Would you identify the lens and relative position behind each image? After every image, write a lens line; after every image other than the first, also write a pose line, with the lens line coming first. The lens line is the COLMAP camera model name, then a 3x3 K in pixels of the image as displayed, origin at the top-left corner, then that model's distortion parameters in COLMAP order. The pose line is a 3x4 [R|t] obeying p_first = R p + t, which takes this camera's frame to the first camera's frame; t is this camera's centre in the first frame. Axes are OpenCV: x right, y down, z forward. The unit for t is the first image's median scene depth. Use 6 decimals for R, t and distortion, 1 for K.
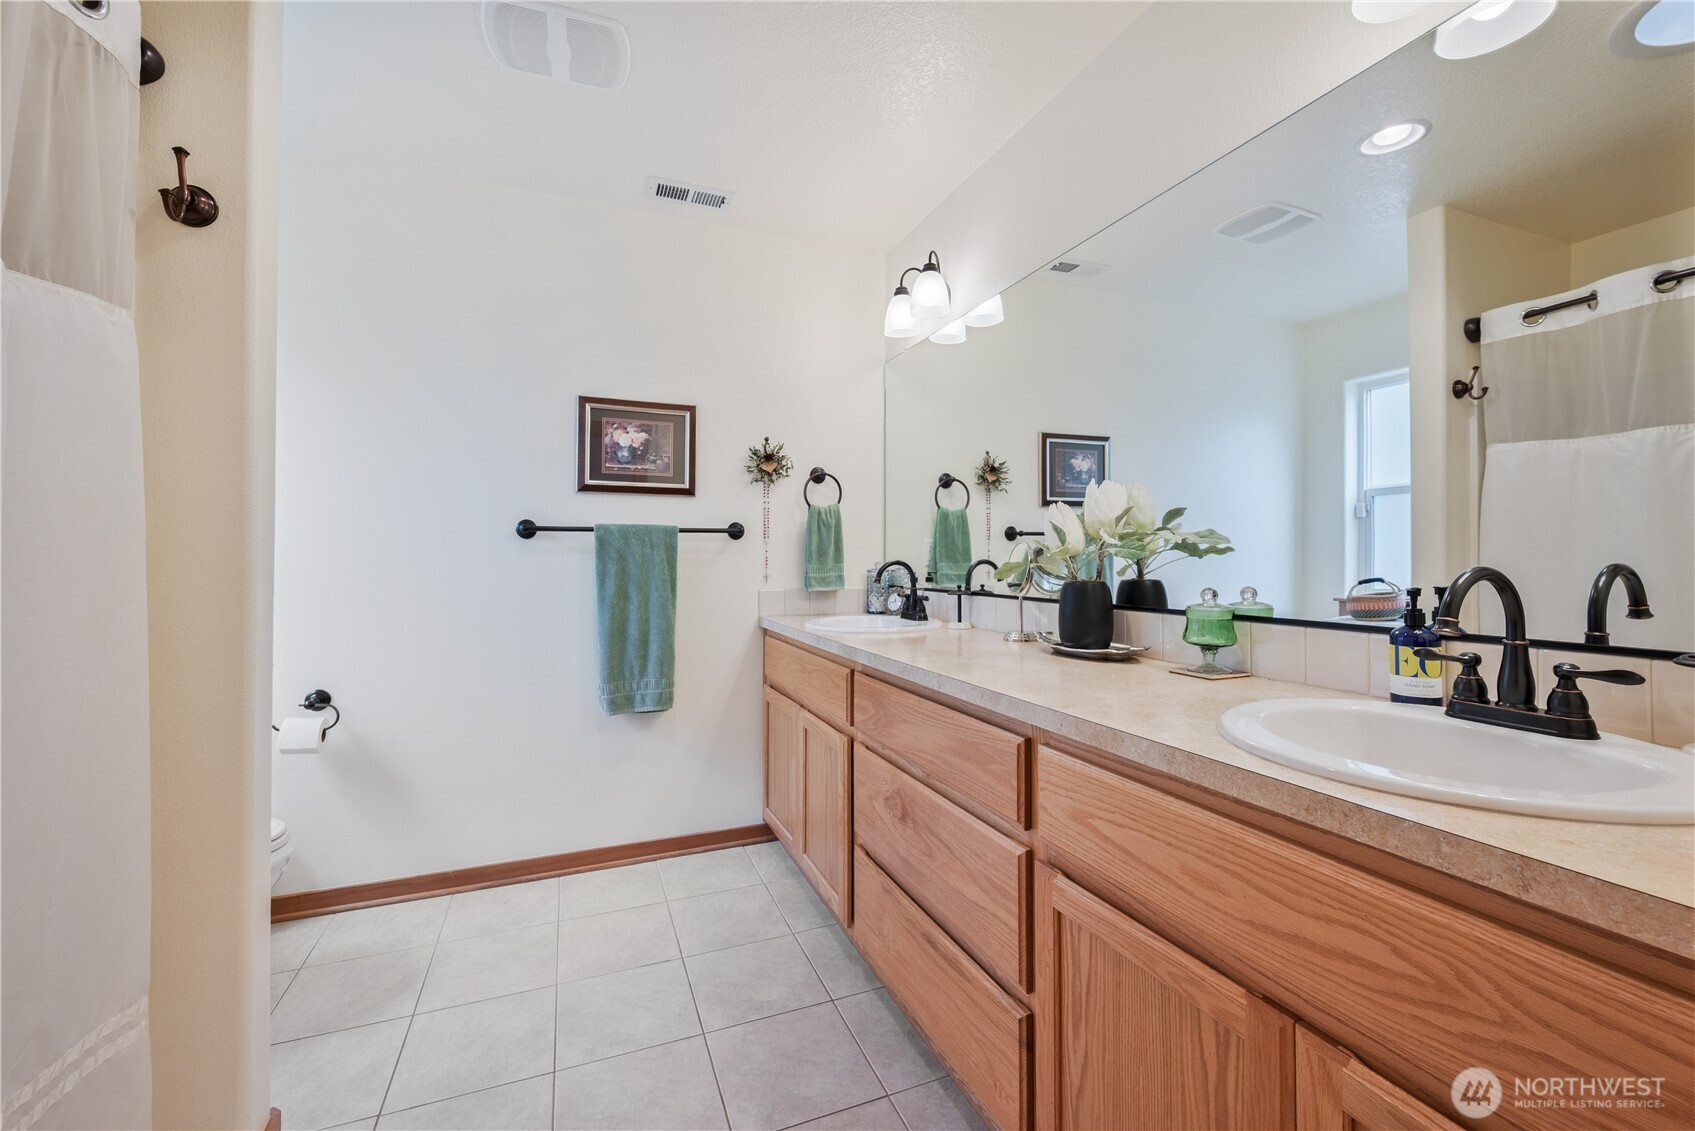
lens RADIAL K [[673.1, 0, 848.8], [0, 673.1, 548.3], [0, 0, 1]] dist [-0.000258, 0.000036]
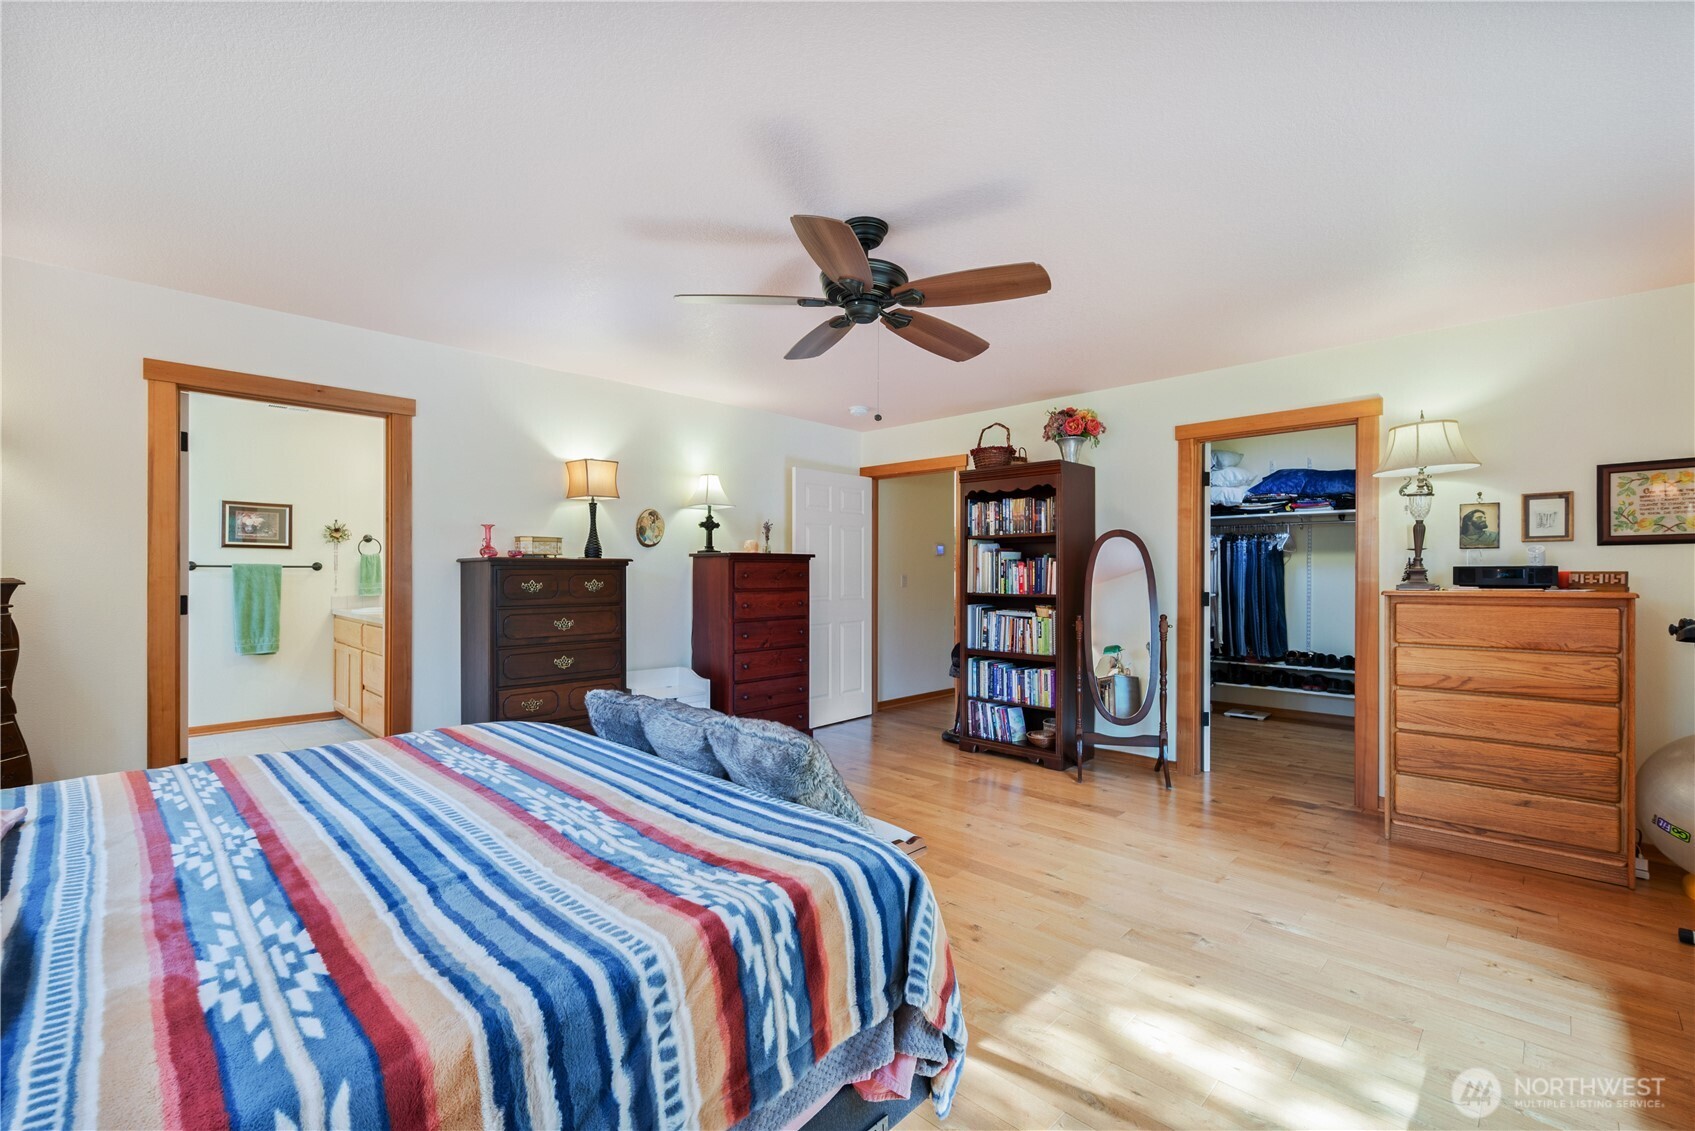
lens RADIAL K [[716.4, 0, 850.2], [0, 716.4, 569.0], [0, 0, 1]] dist [-0.010427, -0.000335]
pose [[0.912491, -0.001144, 0.409096, 0.408708], [0.003724, 0.999978, -0.005510, -0.001267], [-0.409081, 0.006551, 0.912475, -1.567655]]
